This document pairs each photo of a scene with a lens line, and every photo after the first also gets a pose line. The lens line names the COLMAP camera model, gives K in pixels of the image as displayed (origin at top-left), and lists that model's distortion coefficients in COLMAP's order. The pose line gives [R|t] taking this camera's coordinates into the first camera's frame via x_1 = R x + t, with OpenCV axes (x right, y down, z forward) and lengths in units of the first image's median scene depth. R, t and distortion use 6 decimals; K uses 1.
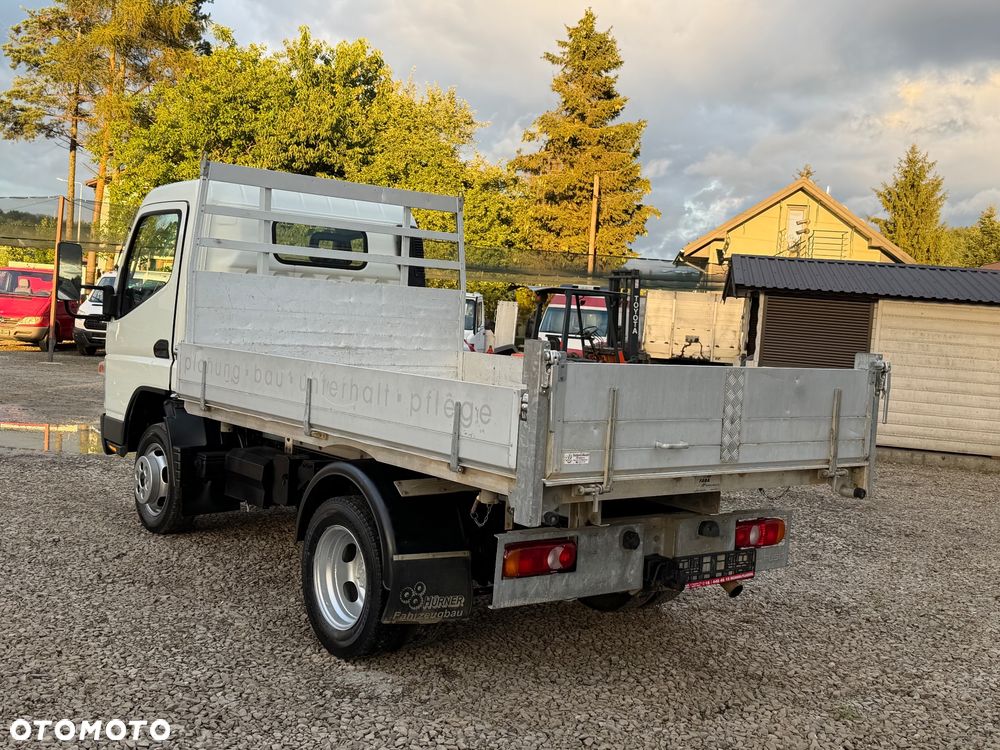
lens RADIAL K [[1131.7, 0, 500.0], [0, 1131.7, 375.0], [0, 0, 1]] dist [0.213372, -0.488745]
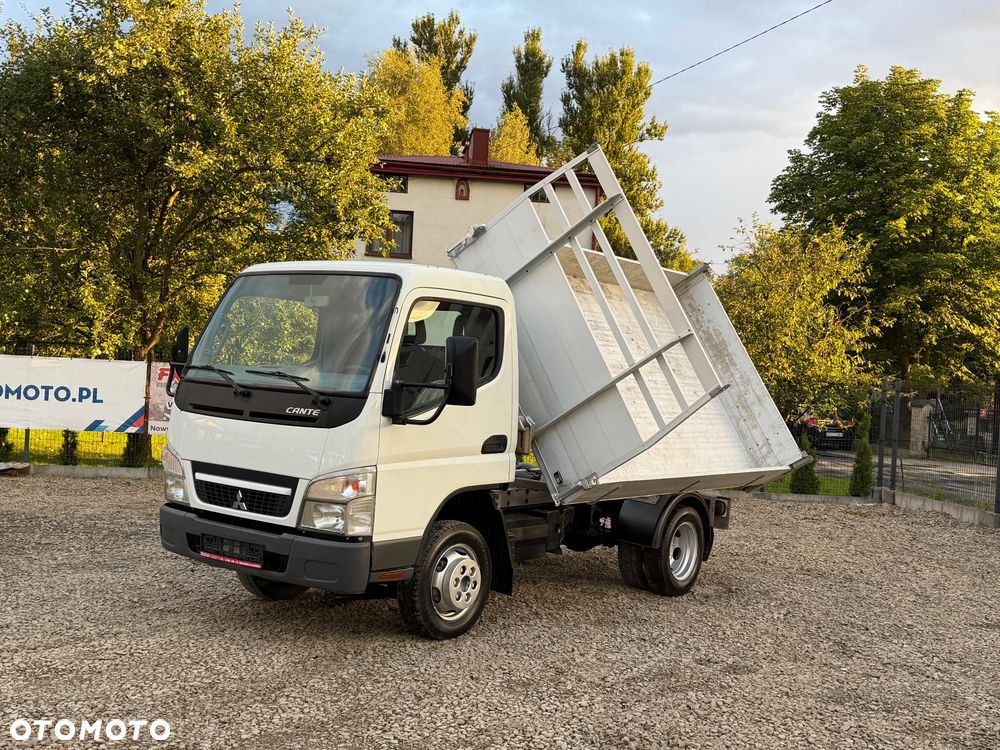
lens RADIAL K [[1087.9, 0, 508.8], [0, 1087.9, 382.3], [0, 0, 1]] dist [0.199618, -0.444490]
pose [[-0.285357, -0.083752, 0.954755, -0.240846], [-0.028150, 0.996477, 0.078999, -0.030464], [-0.958008, -0.004333, -0.286709, 0.251925]]
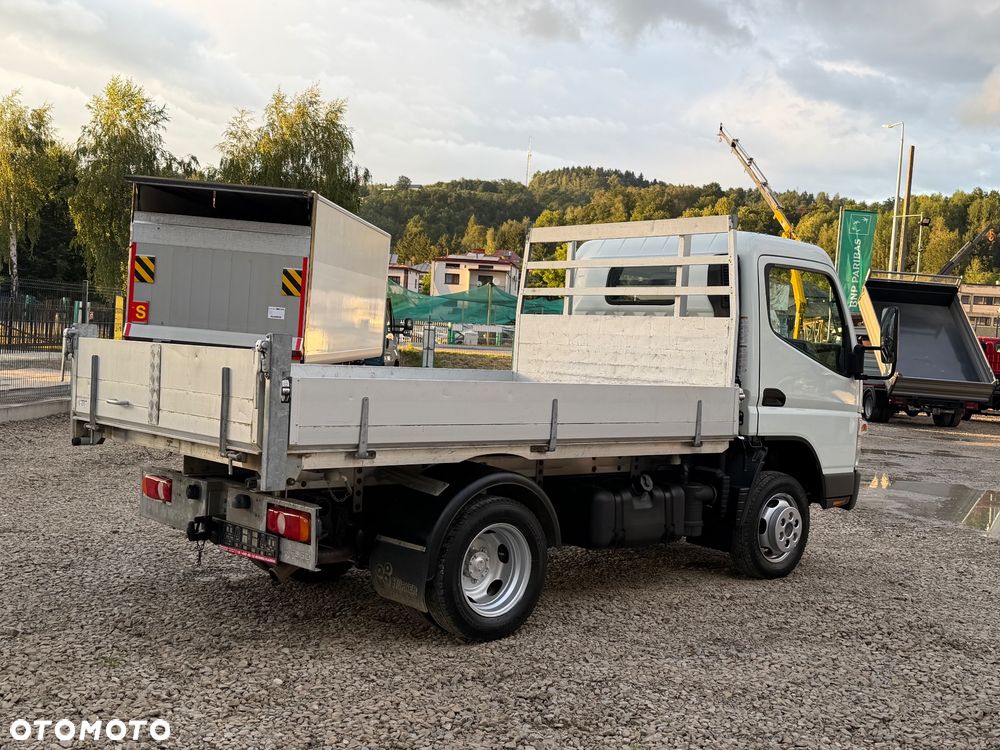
lens RADIAL K [[1131.7, 0, 500.0], [0, 1131.7, 375.0], [0, 0, 1]] dist [0.213372, -0.488745]
pose [[0.094388, -0.023018, -0.995269, 0.183880], [-0.100178, 0.994439, -0.032500, 0.003718], [0.990482, 0.102772, 0.091558, 0.161646]]
